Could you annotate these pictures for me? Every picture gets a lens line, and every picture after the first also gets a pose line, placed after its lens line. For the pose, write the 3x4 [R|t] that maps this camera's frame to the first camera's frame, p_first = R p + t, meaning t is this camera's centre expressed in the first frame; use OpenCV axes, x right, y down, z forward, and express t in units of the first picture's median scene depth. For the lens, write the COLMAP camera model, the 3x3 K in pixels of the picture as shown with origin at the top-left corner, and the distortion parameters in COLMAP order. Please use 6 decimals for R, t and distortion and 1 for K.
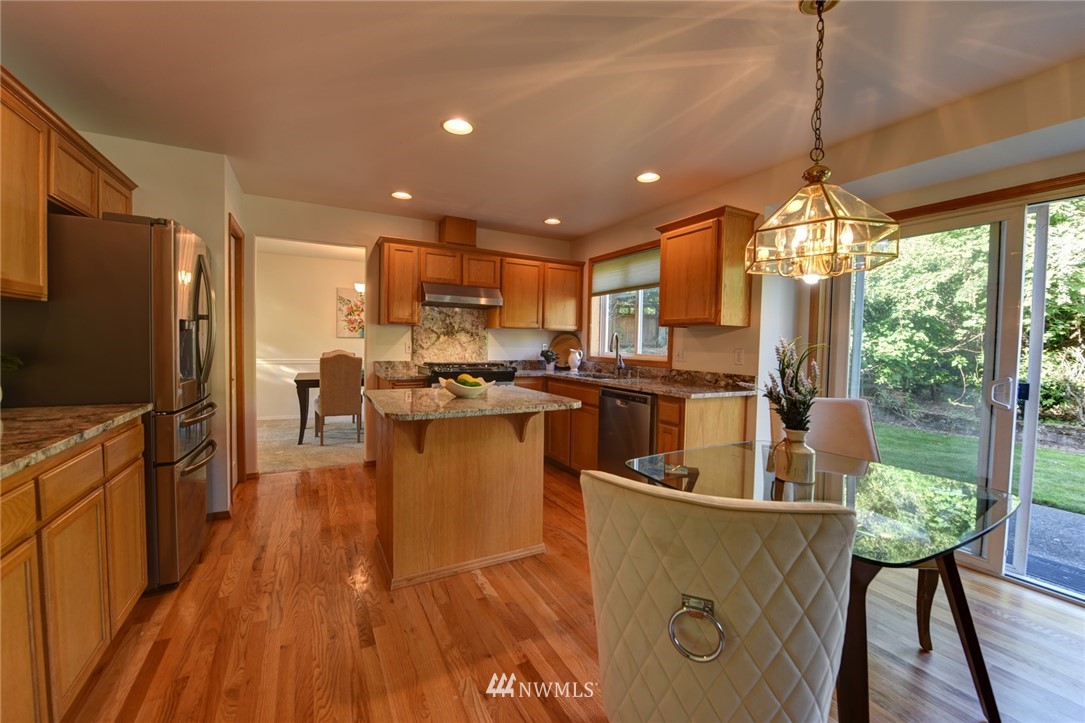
lens RADIAL K [[432.8, 0, 542.9], [0, 432.8, 360.9], [0, 0, 1]] dist [-0.009241, -0.001270]
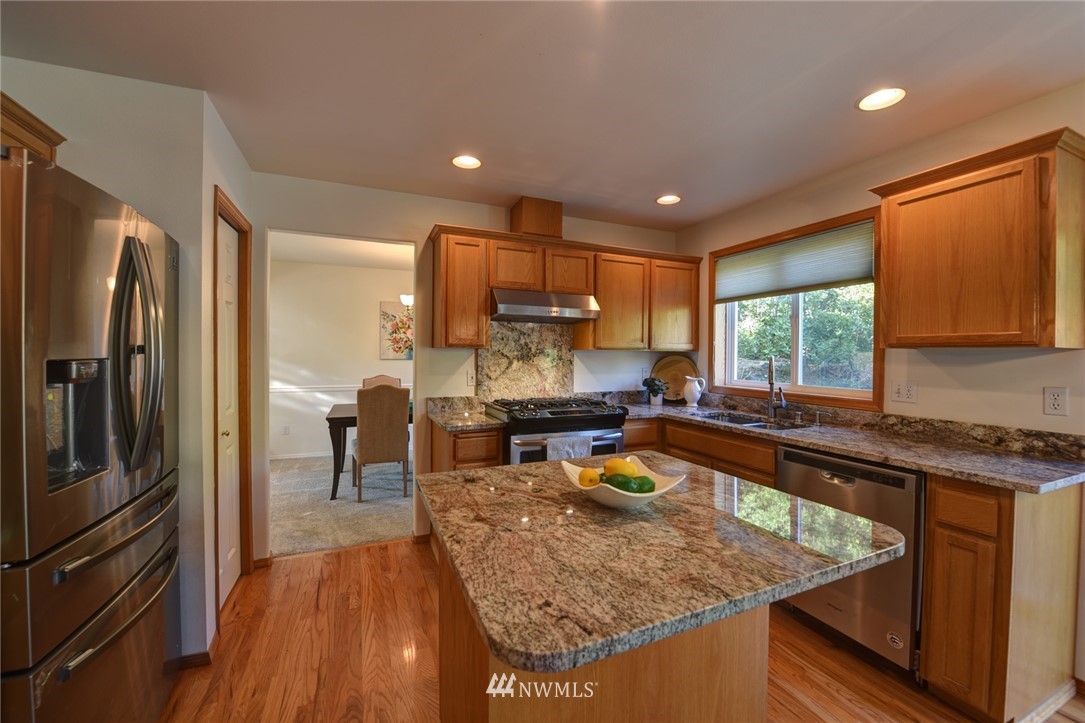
lens RADIAL K [[432.8, 0, 543.8], [0, 432.8, 362.8], [0, 0, 1]] dist [-0.009241, -0.001270]
pose [[0.995954, -0.009979, -0.089310, -0.122892], [0.007815, 0.999668, -0.024542, -0.038044], [0.089526, 0.023745, 0.995701, 0.279435]]
